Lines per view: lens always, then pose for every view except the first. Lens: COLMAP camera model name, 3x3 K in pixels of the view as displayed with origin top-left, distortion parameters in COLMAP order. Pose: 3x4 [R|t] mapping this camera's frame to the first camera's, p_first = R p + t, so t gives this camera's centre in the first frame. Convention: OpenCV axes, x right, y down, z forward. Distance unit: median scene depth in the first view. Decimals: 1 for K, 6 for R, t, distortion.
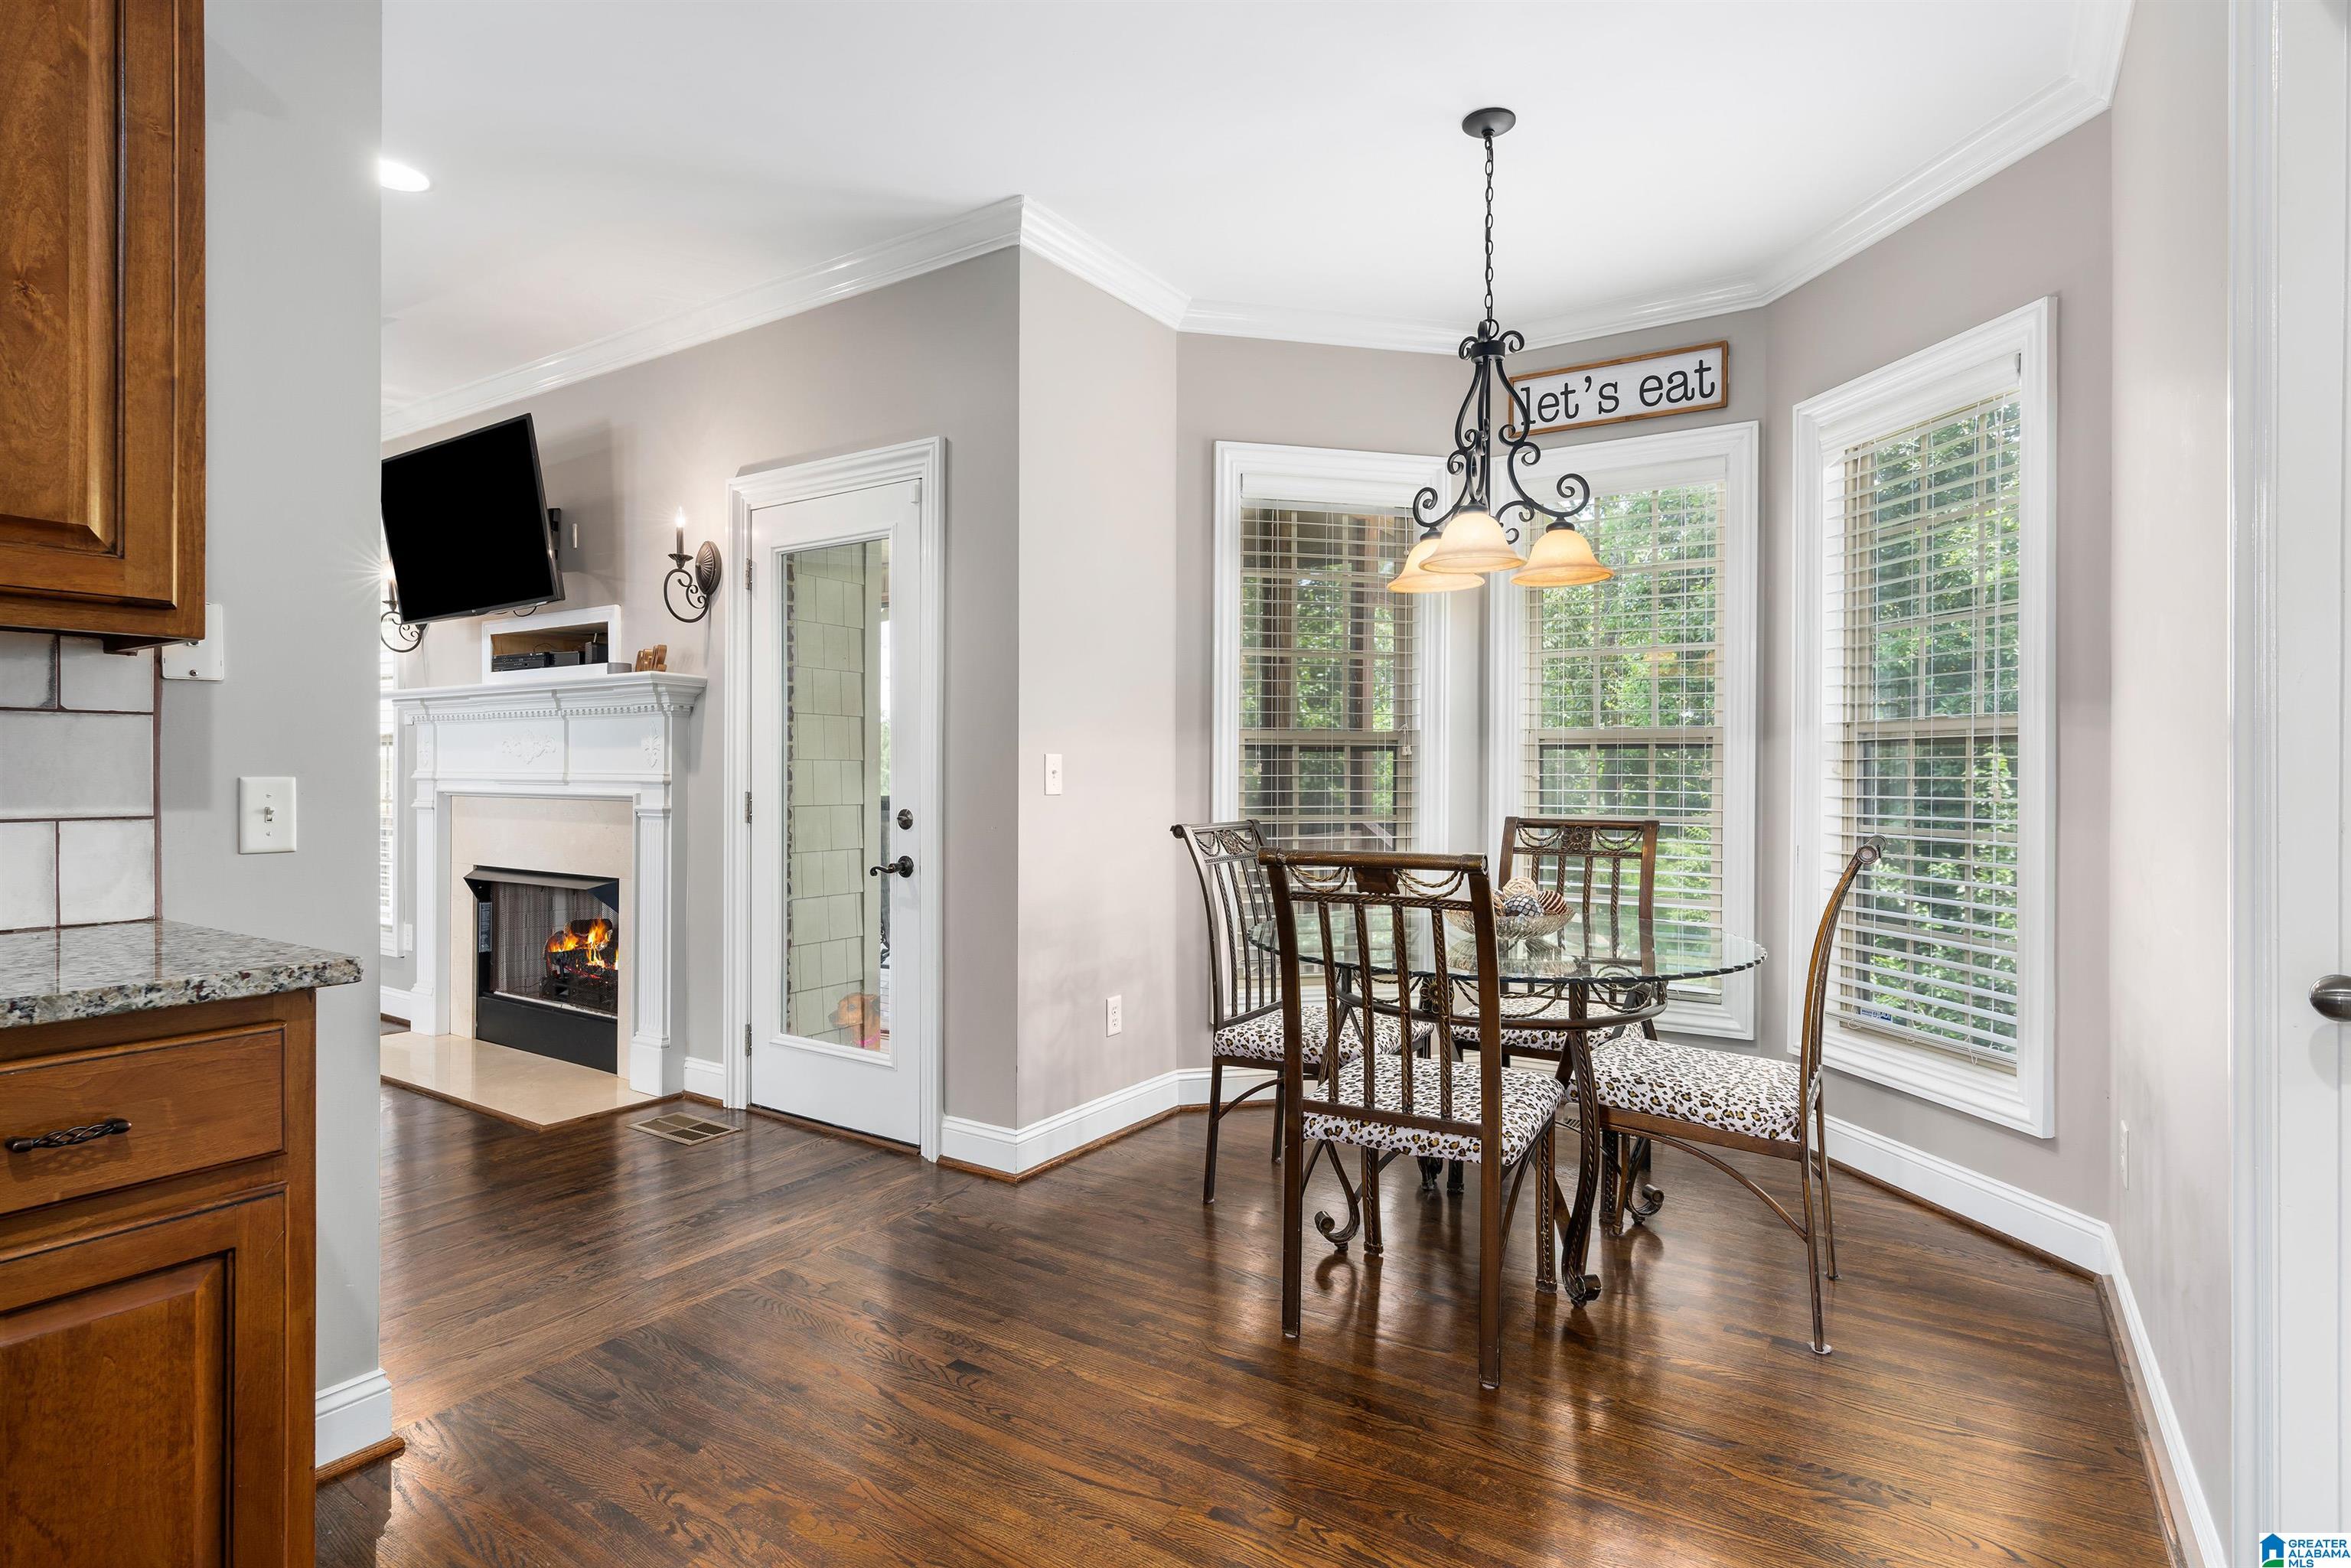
lens RADIAL K [[1293.7, 0, 1171.4], [0, 1293.7, 745.4], [0, 0, 1]] dist [-0.001014, -0.000065]
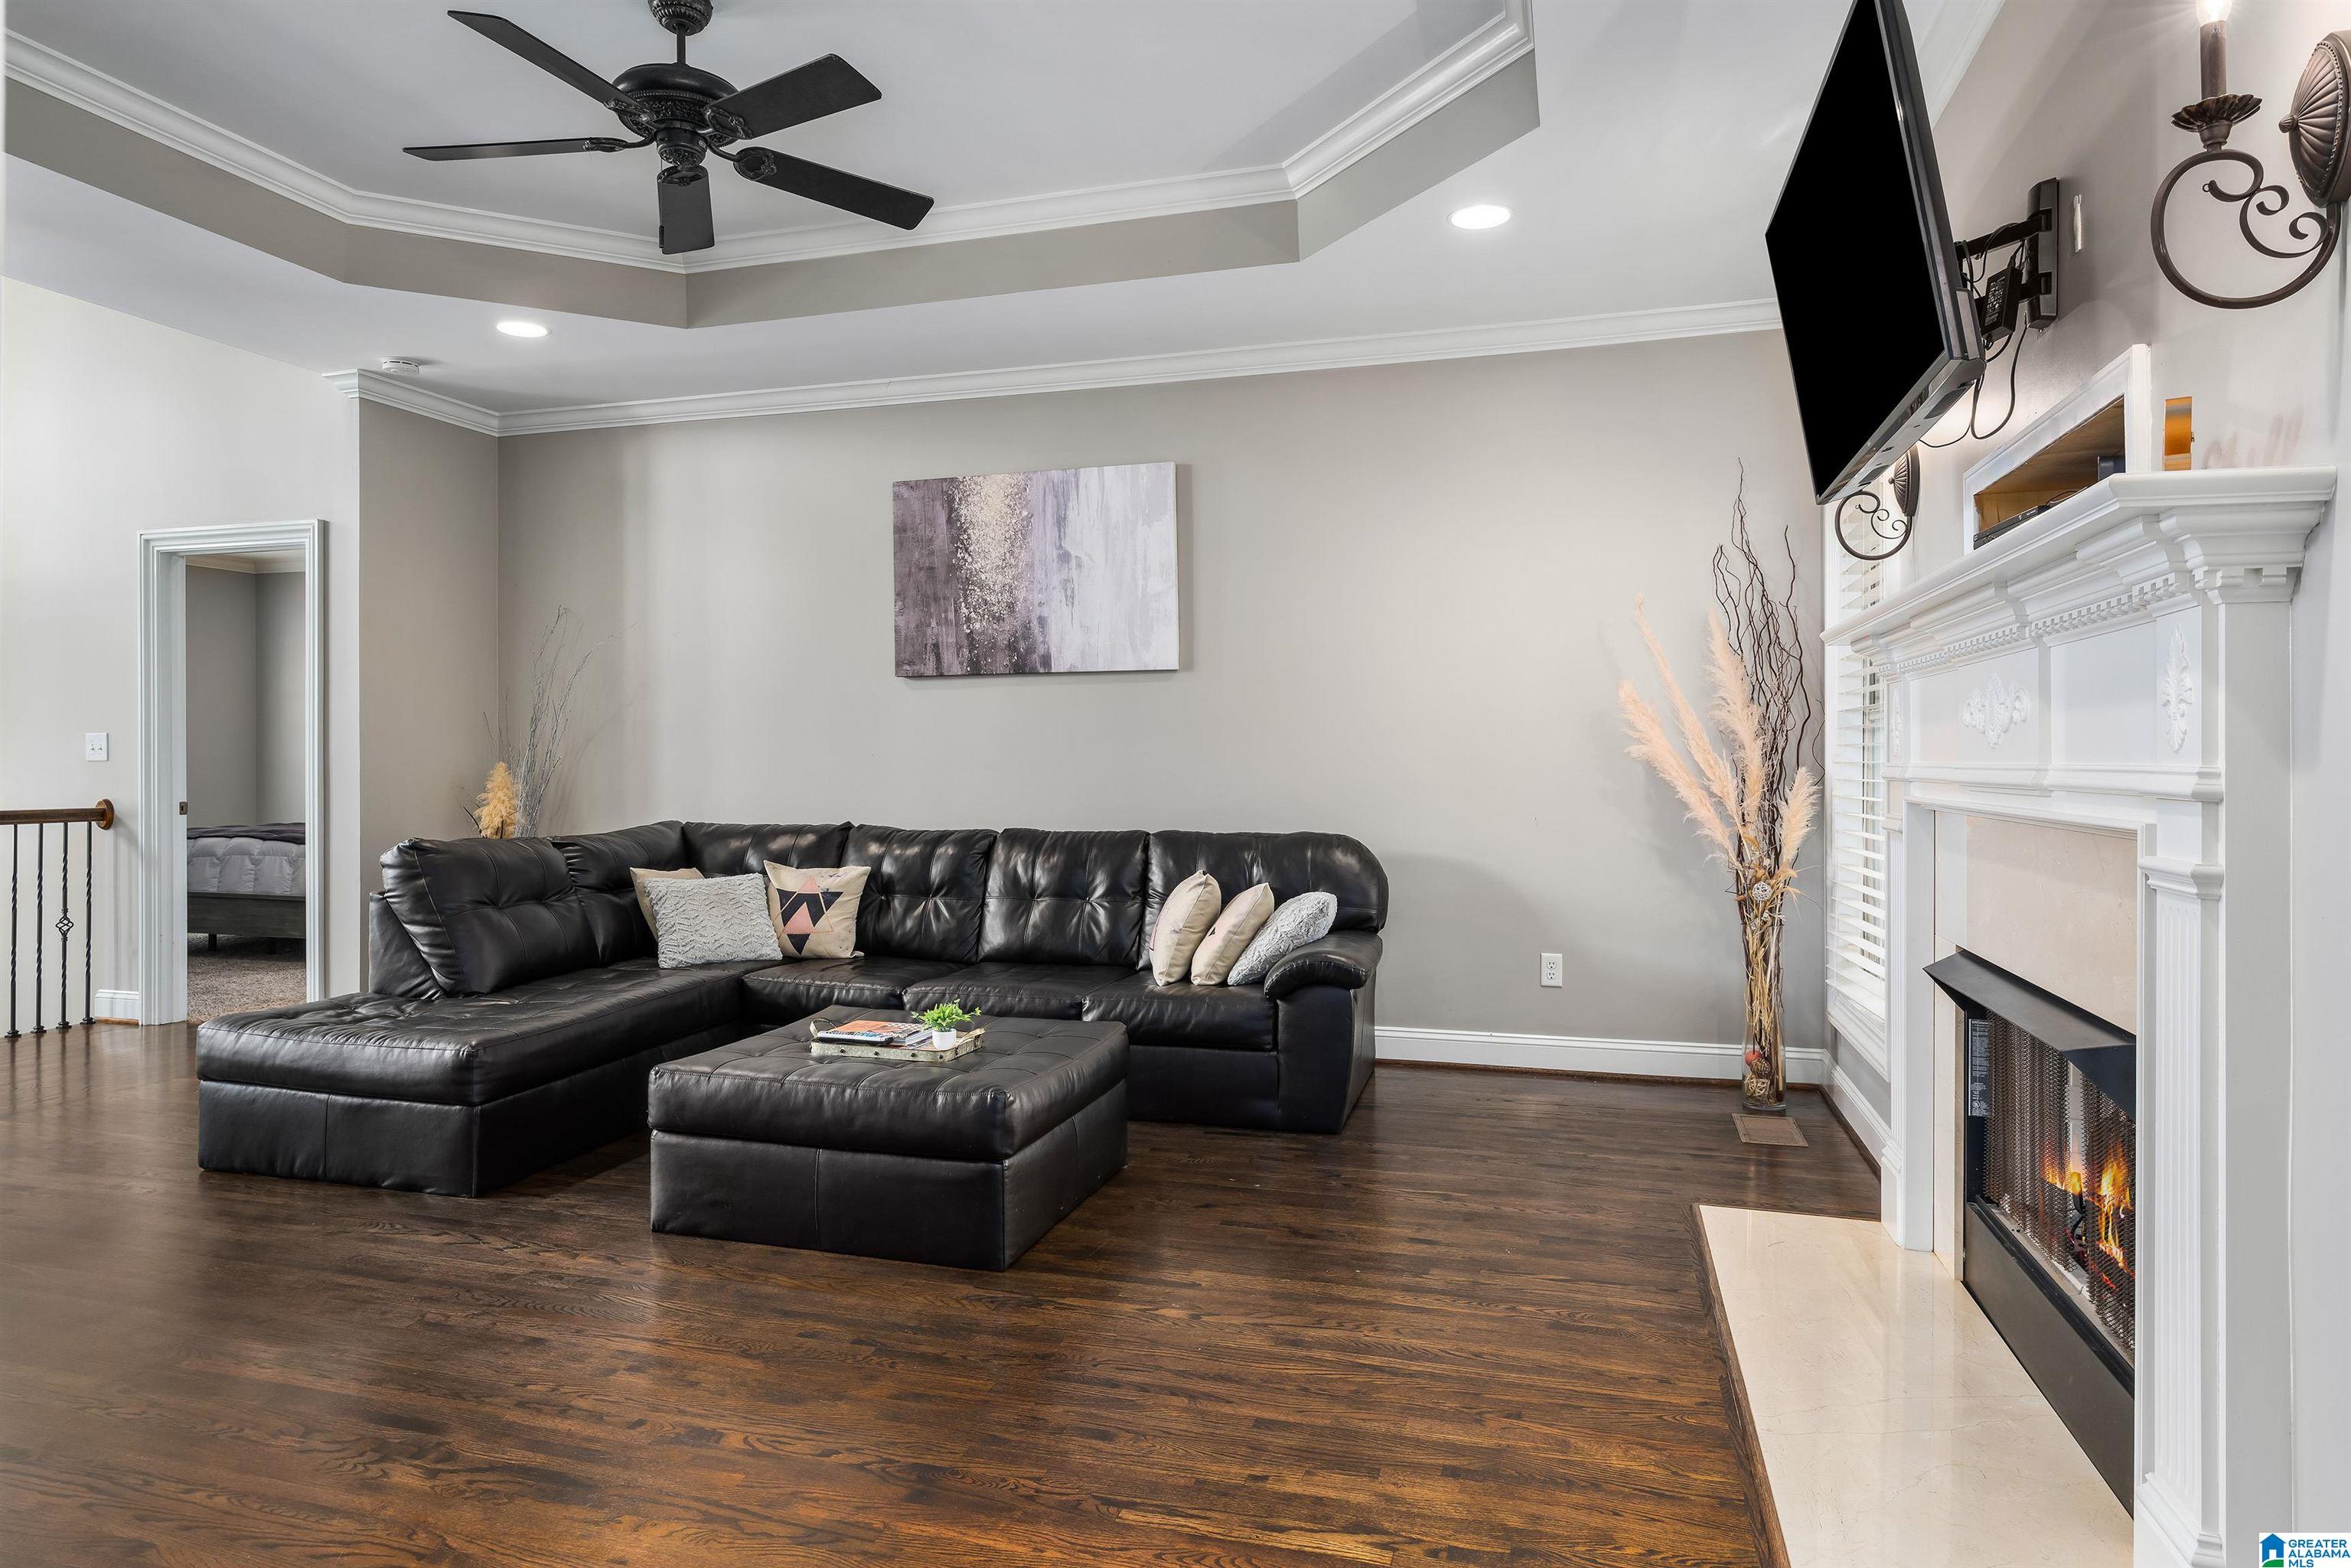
lens RADIAL K [[1337.7, 0, 1169.0], [0, 1337.7, 753.2], [0, 0, 1]] dist [0.000082, 0.000649]
pose [[0.258578, 0.001774, -0.965989, -0.115259], [-0.001687, 0.999998, 0.001385, 0.016923], [0.965989, 0.001271, 0.258581, 0.635725]]
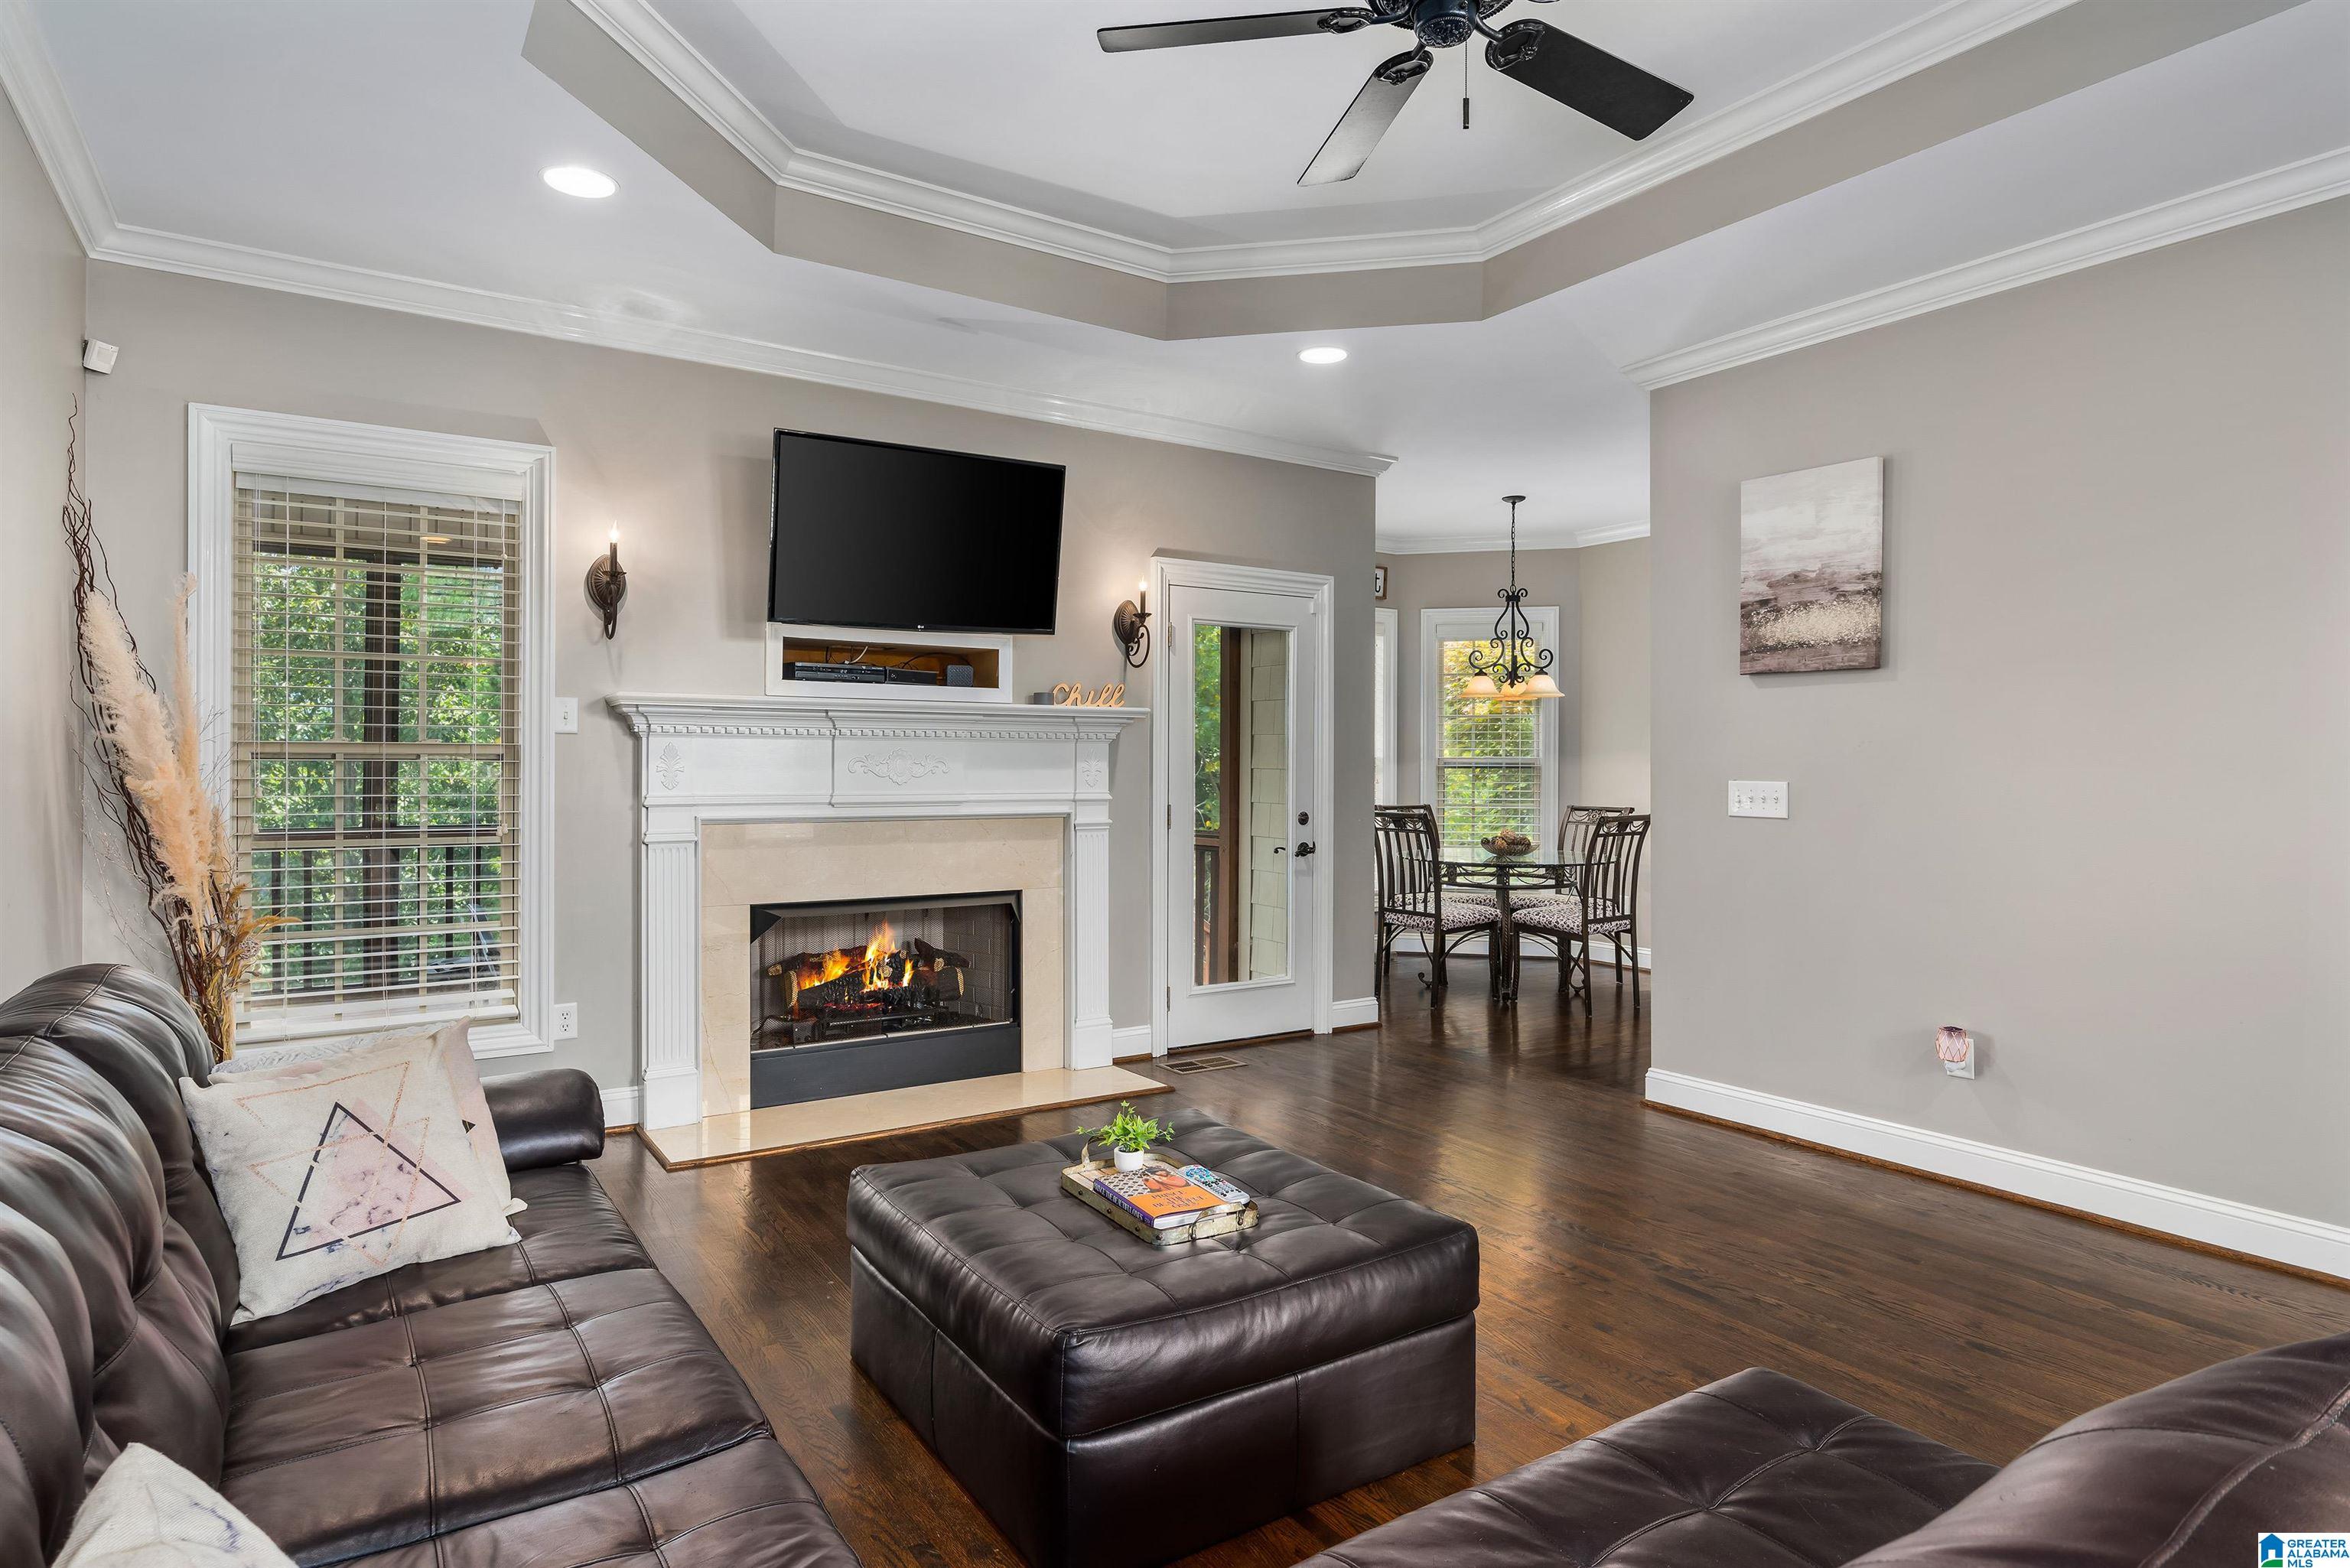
lens RADIAL K [[1262.8, 0, 1175.0], [0, 1262.8, 784.0], [0, 0, 1]] dist [-0.003027, -0.000414]
pose [[0.429191, -0.006447, 0.903191, -1.428003], [-0.006903, 0.999922, 0.010418, 0.003126], [-0.903188, -0.010706, 0.429113, 0.443194]]
